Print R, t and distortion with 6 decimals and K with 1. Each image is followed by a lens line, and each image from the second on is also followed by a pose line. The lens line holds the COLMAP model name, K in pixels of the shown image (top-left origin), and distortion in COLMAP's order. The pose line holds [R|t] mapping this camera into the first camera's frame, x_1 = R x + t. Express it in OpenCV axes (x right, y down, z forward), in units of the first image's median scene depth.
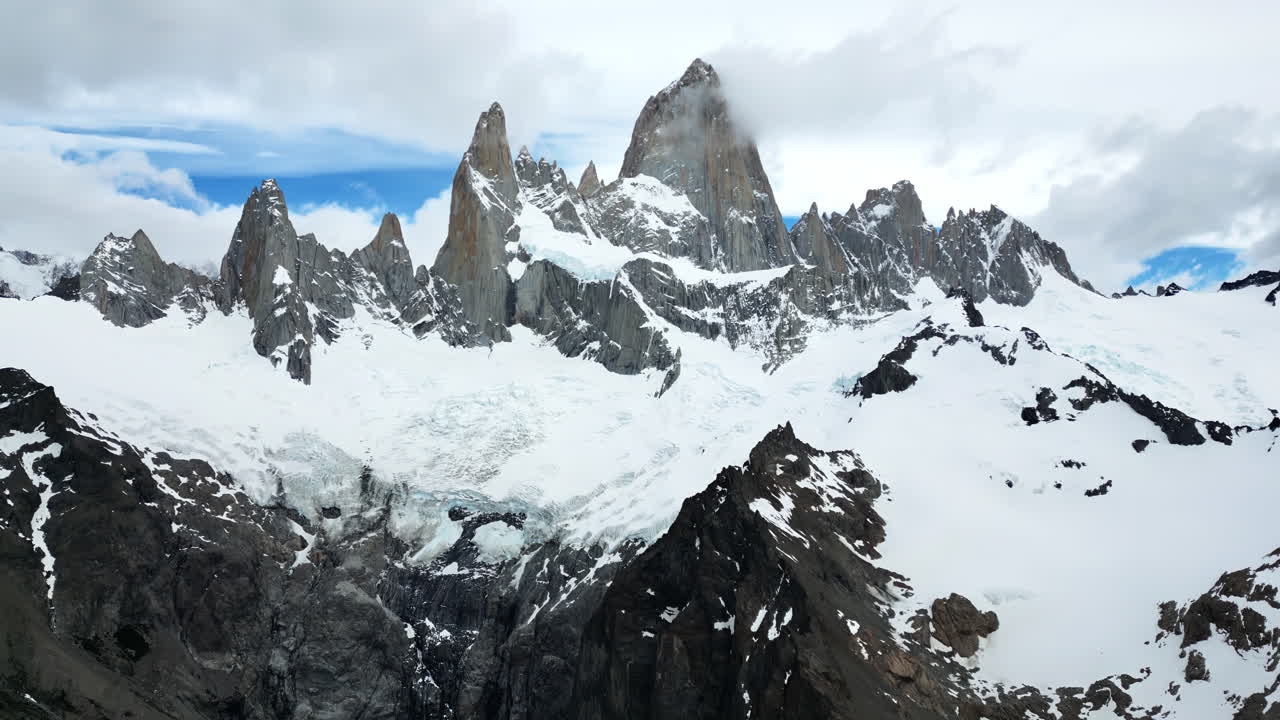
lens RADIAL K [[953.7, 0, 640.0], [0, 953.7, 360.0], [0, 0, 1]] dist [0.102967, -0.090829]
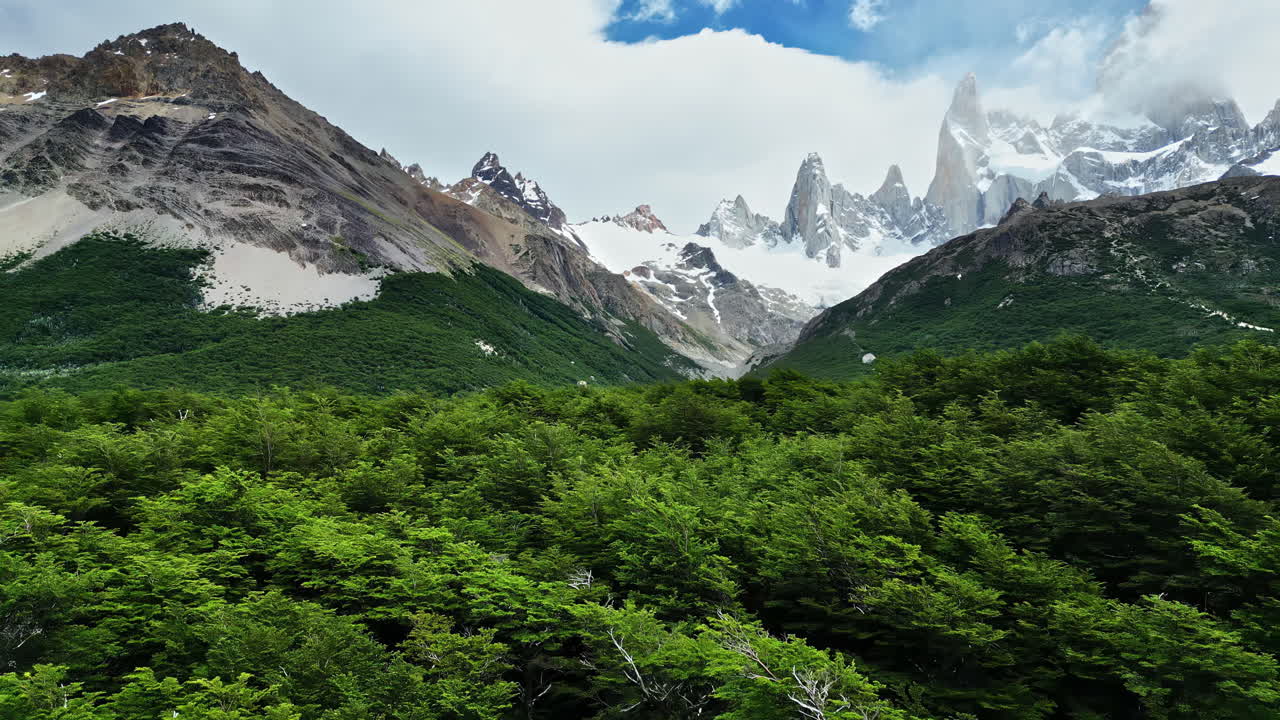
lens RADIAL K [[953.7, 0, 640.0], [0, 953.7, 360.0], [0, 0, 1]] dist [0.102967, -0.090829]
pose [[0.848064, -0.055186, -0.527013, 0.160030], [0.030309, 0.997986, -0.055732, 0.208421], [0.529027, 0.031291, 0.848028, -0.400368]]
